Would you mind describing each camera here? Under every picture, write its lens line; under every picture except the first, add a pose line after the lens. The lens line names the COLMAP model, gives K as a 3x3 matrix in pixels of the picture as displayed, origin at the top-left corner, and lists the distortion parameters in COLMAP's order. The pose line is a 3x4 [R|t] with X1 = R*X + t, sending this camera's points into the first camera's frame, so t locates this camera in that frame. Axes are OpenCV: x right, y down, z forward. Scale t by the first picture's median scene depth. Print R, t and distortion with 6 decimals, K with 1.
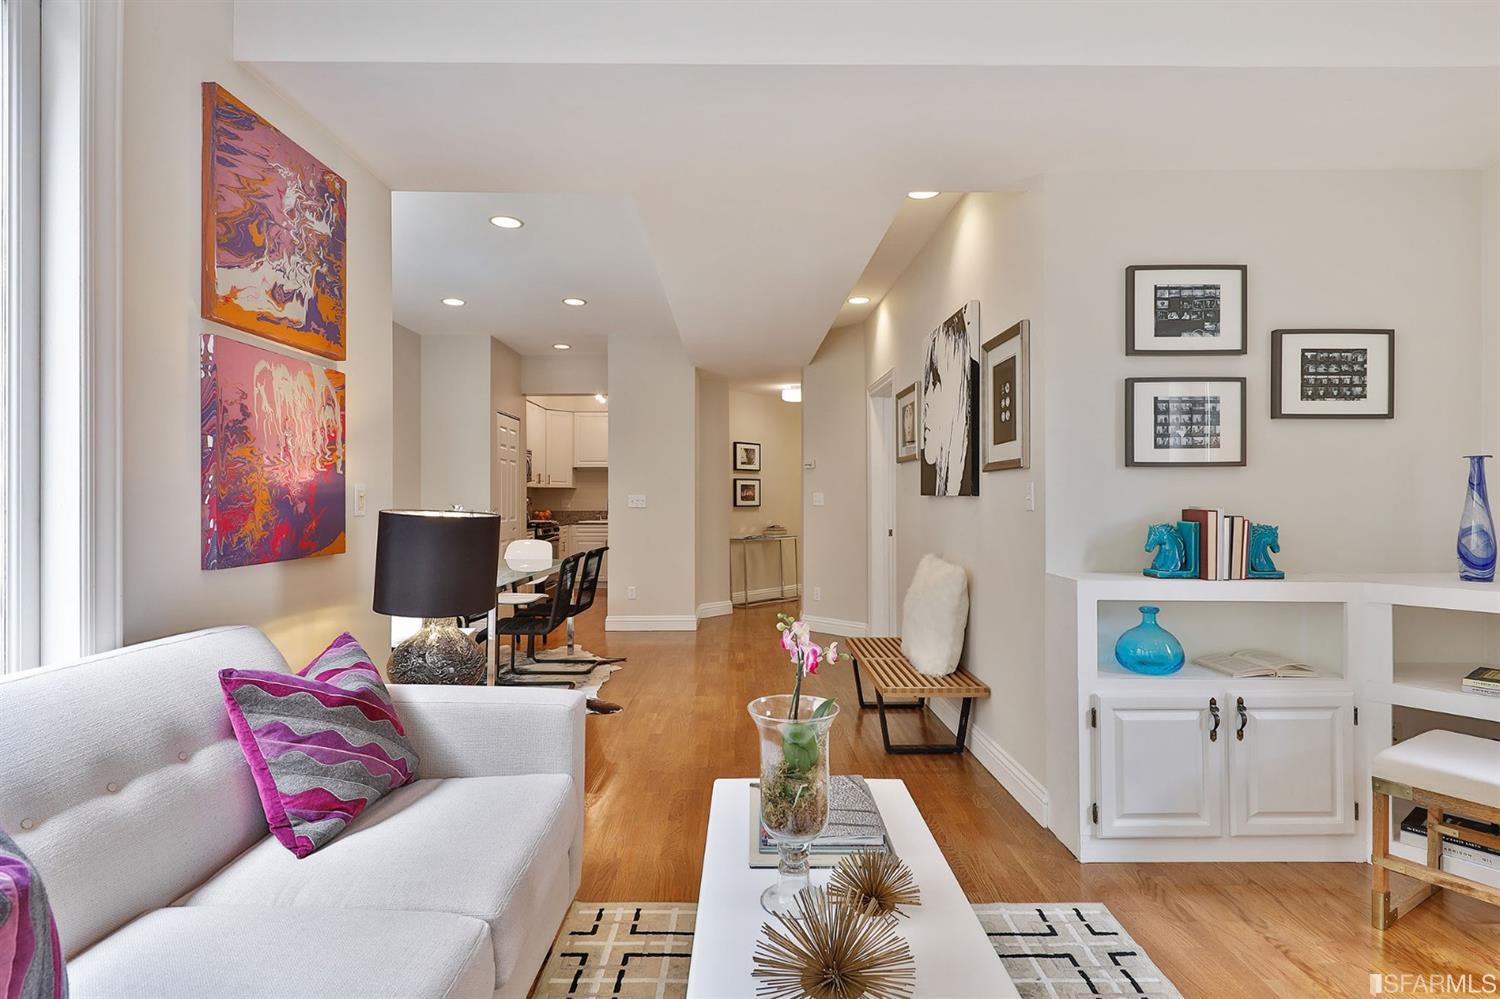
lens RADIAL K [[753.4, 0, 753.9], [0, 753.4, 497.5], [0, 0, 1]] dist [-0.001040, -0.000234]
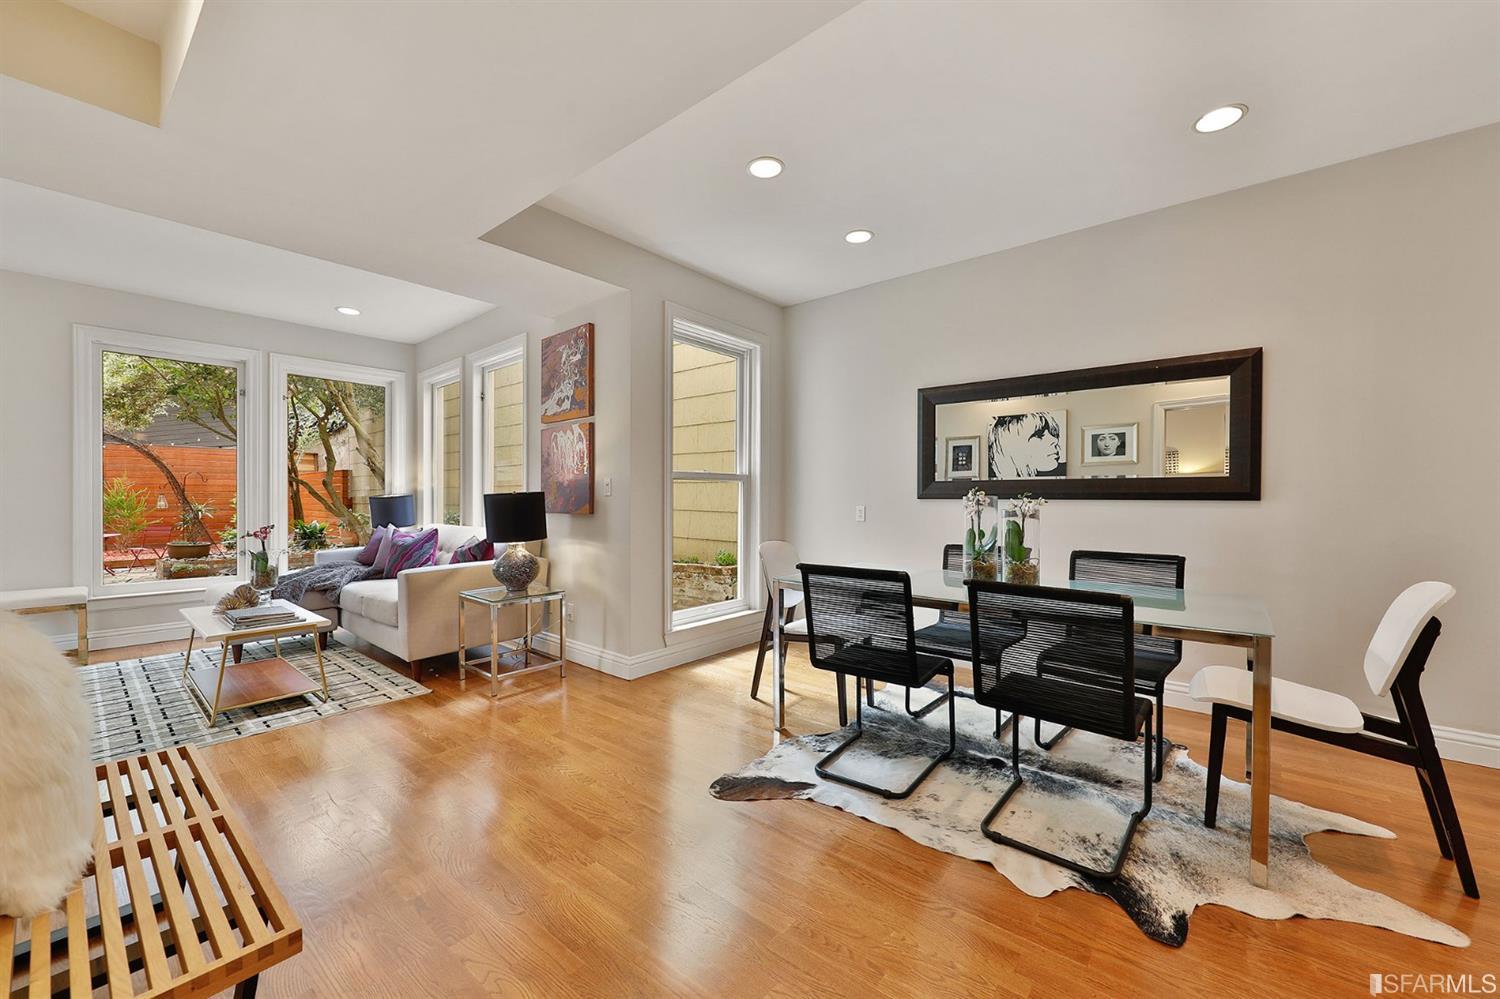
lens RADIAL K [[570.4, 0, 745.8], [0, 570.4, 503.8], [0, 0, 1]] dist [0.002832, -0.000368]
pose [[-0.647699, 0.003063, -0.761890, 0.330773], [0.000033, 0.999992, 0.003992, 0.042169], [0.761896, 0.002560, -0.647694, 2.355452]]
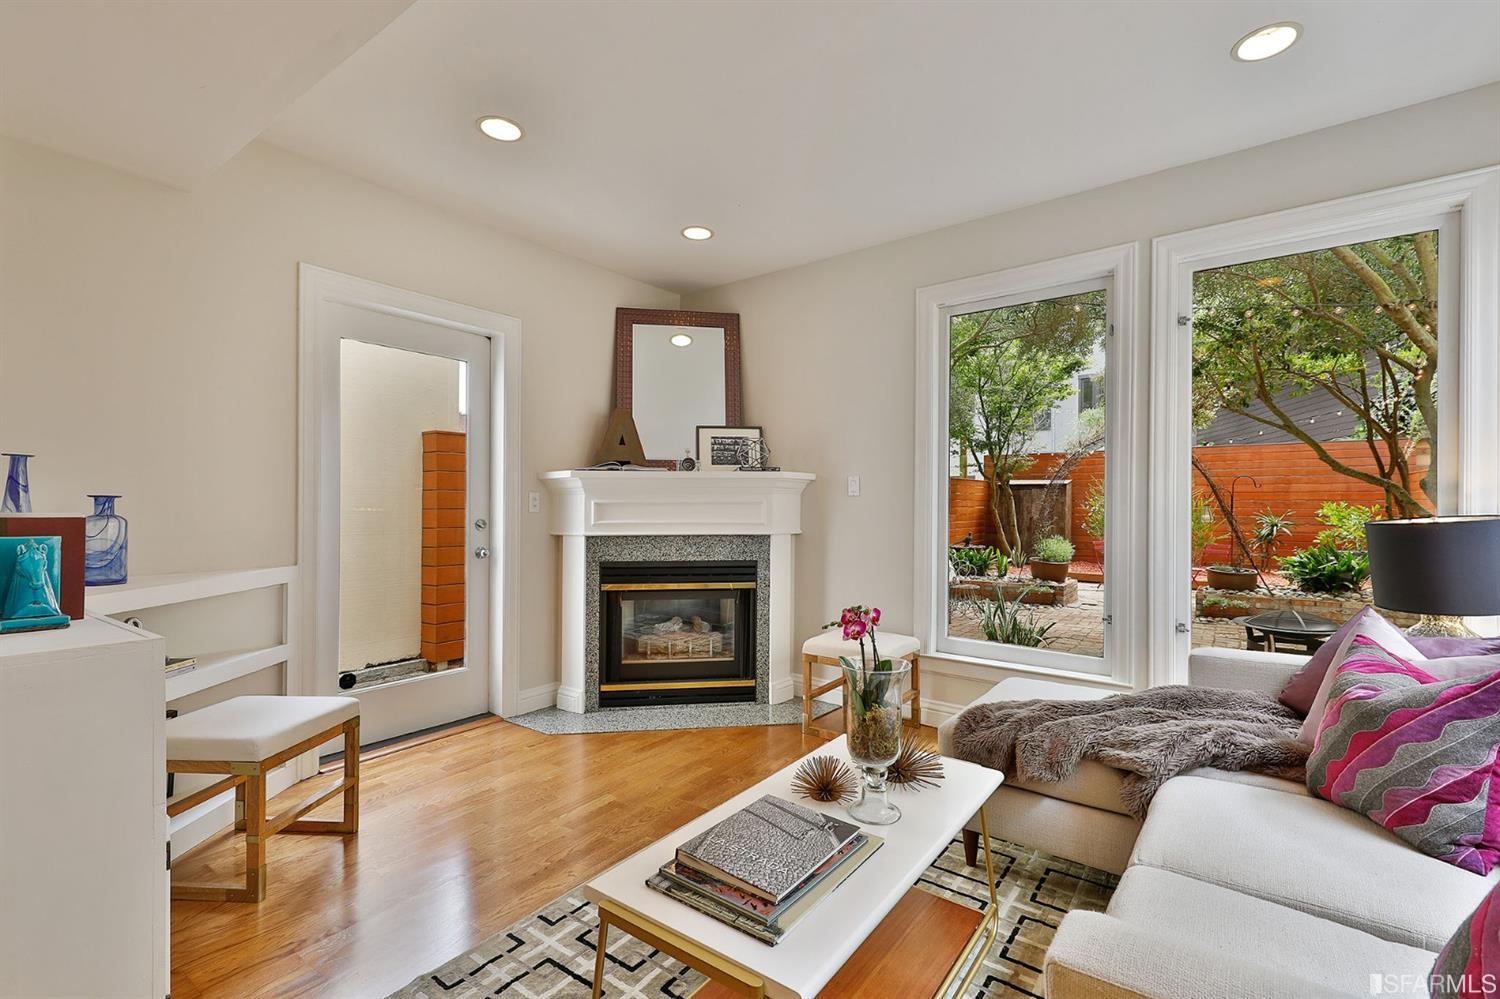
lens RADIAL K [[657.2, 0, 755.8], [0, 657.2, 503.2], [0, 0, 1]] dist [0.005690, 0.000308]
pose [[-0.800876, -0.001956, 0.598828, -0.265834], [-0.005034, 0.999981, -0.003466, 0.004354], [-0.598810, -0.005790, -0.800870, 1.153782]]
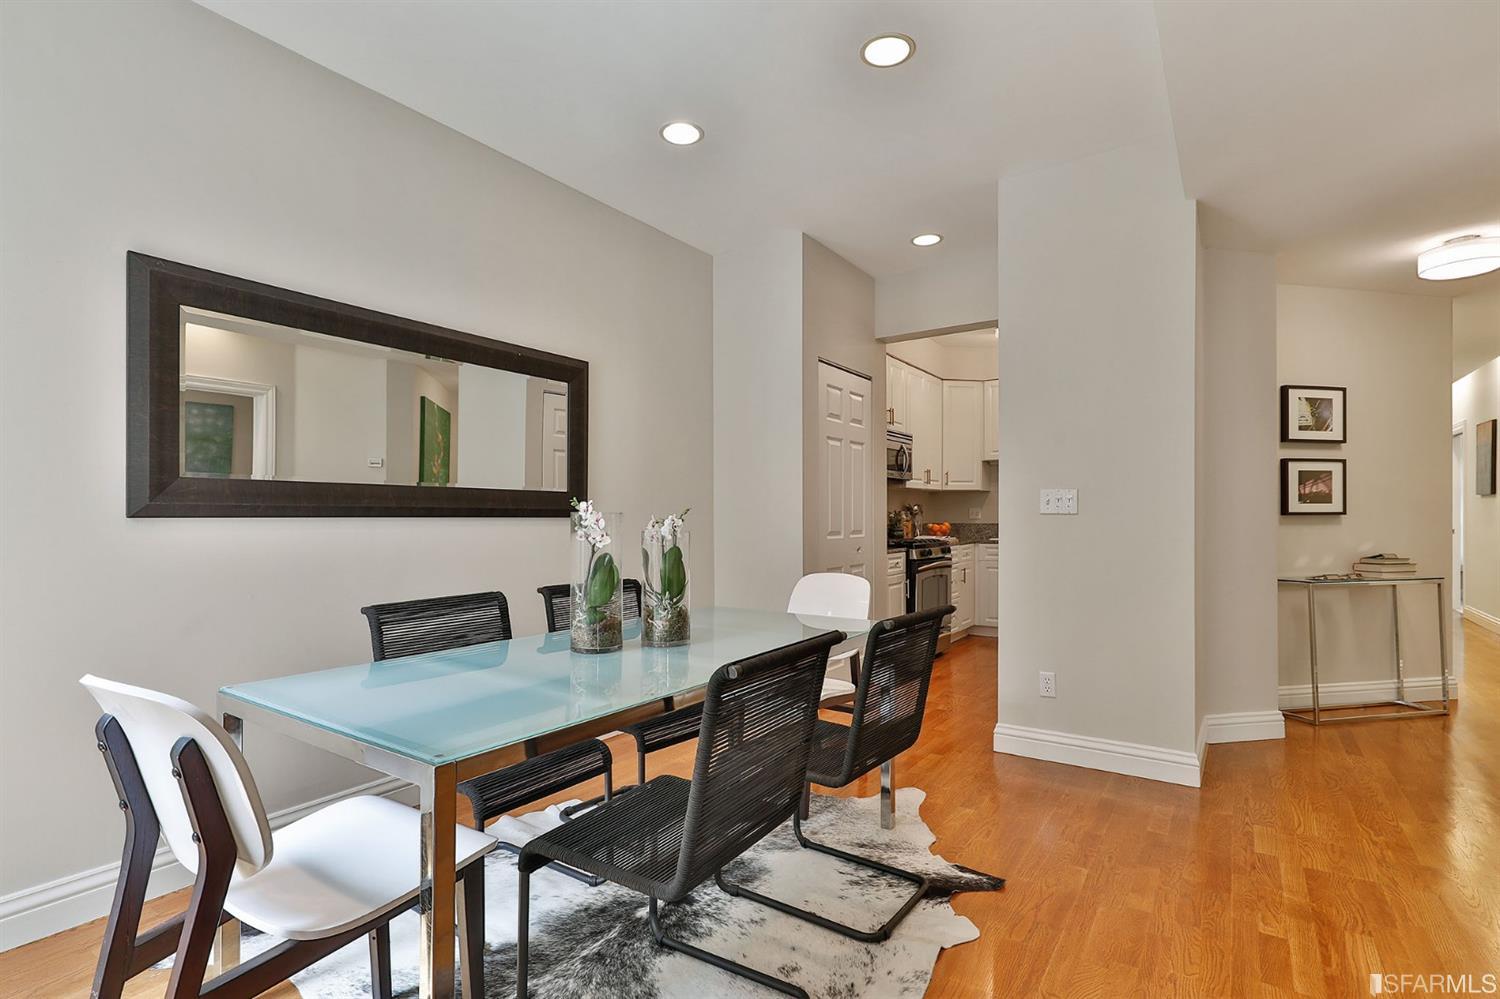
lens RADIAL K [[722.3, 0, 756.0], [0, 722.3, 516.6], [0, 0, 1]] dist [0.008735, -0.000126]
pose [[0.819685, -0.002444, -0.572809, -0.127945], [0.005062, 0.999983, 0.002976, 0.035378], [0.572792, -0.005339, 0.819684, 1.395545]]
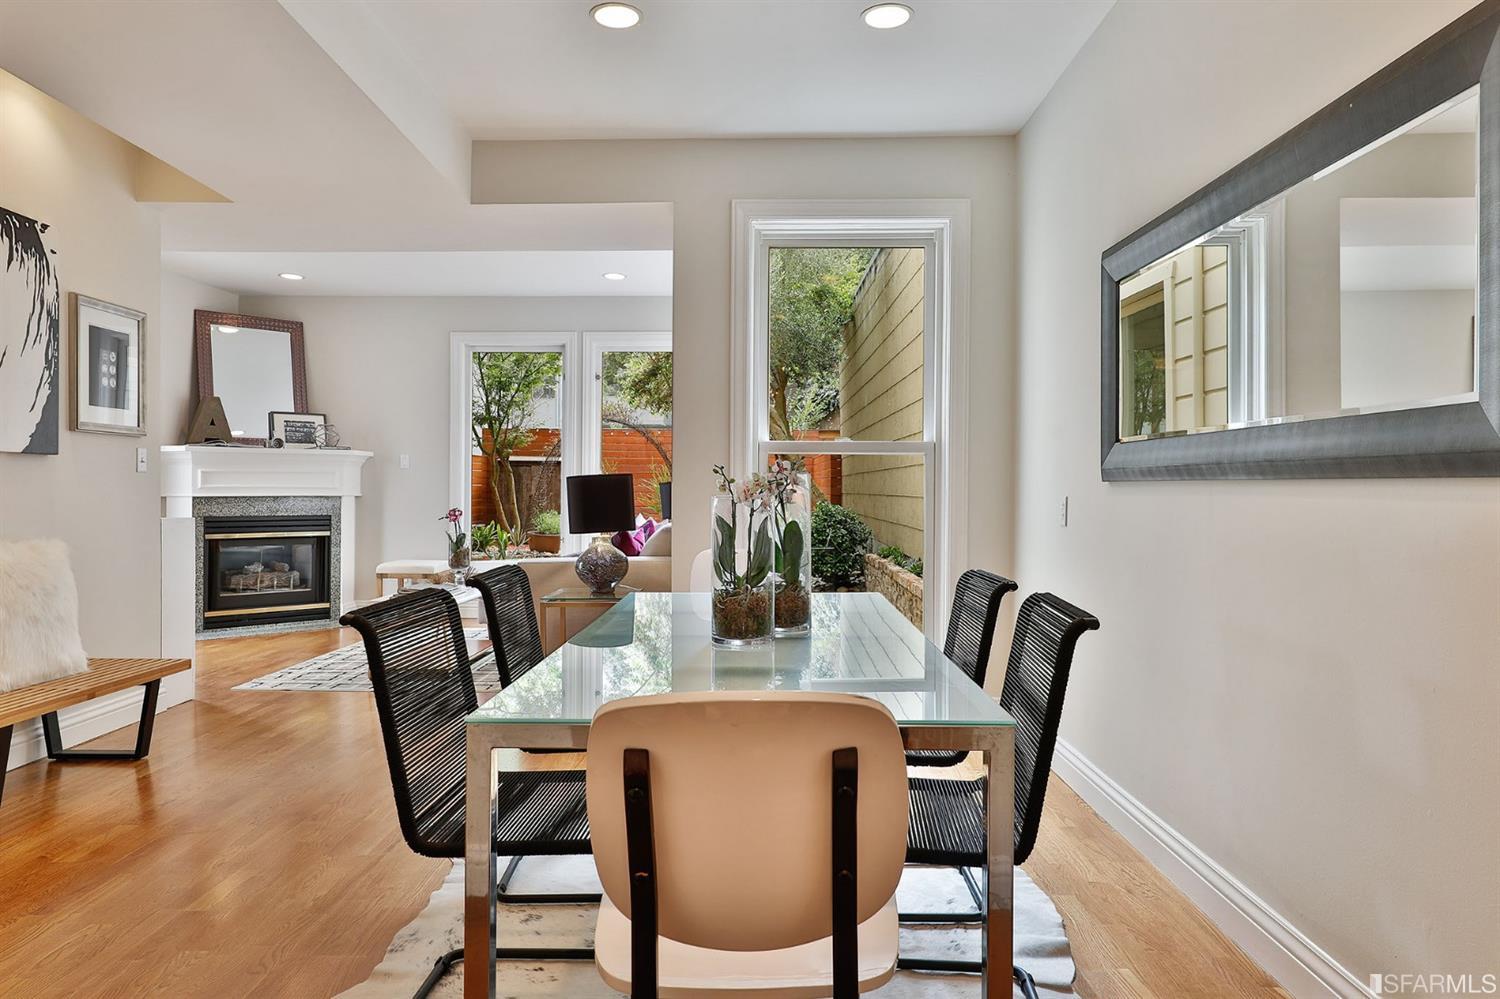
lens RADIAL K [[990.0, 0, 754.9], [0, 990.0, 492.6], [0, 0, 1]] dist [0.006347, 0.010120]
pose [[-0.999525, -0.005818, 0.030275, -0.800368], [-0.005833, 0.999983, -0.000393, 0.055672], [-0.030272, -0.000569, -0.999542, 3.068188]]
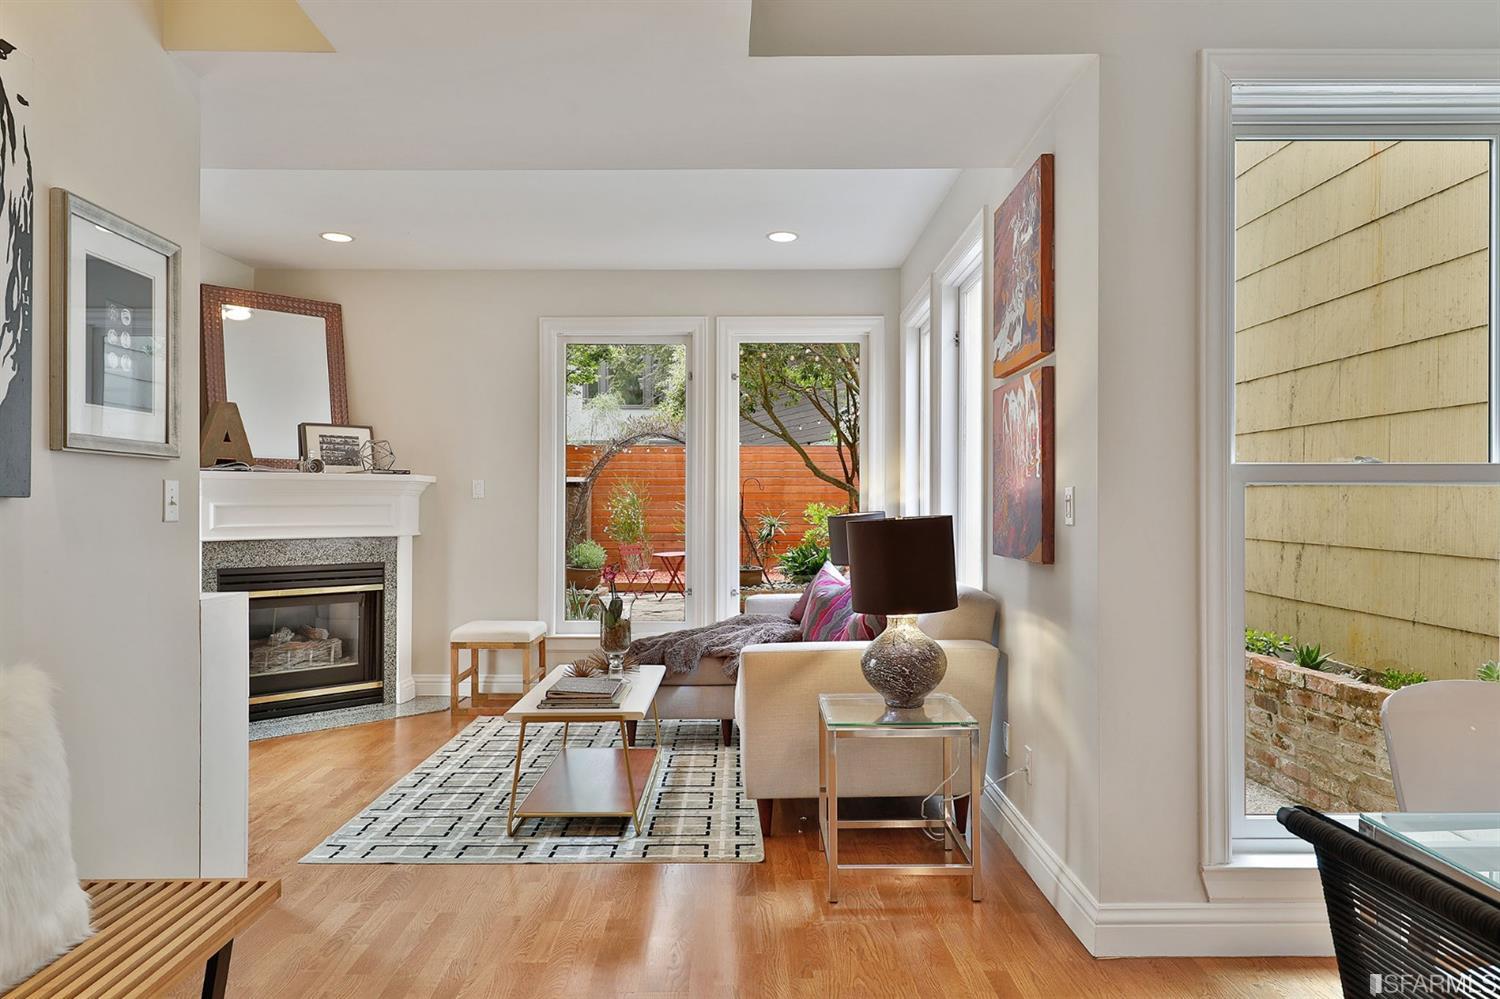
lens RADIAL K [[990.0, 0, 742.7], [0, 990.0, 496.0], [0, 0, 1]] dist [0.006347, 0.010120]
pose [[-0.999997, -0.000380, -0.002454, -0.185646], [-0.000346, 0.999908, -0.013565, 0.008302], [0.002459, -0.013564, -0.999905, 2.284490]]
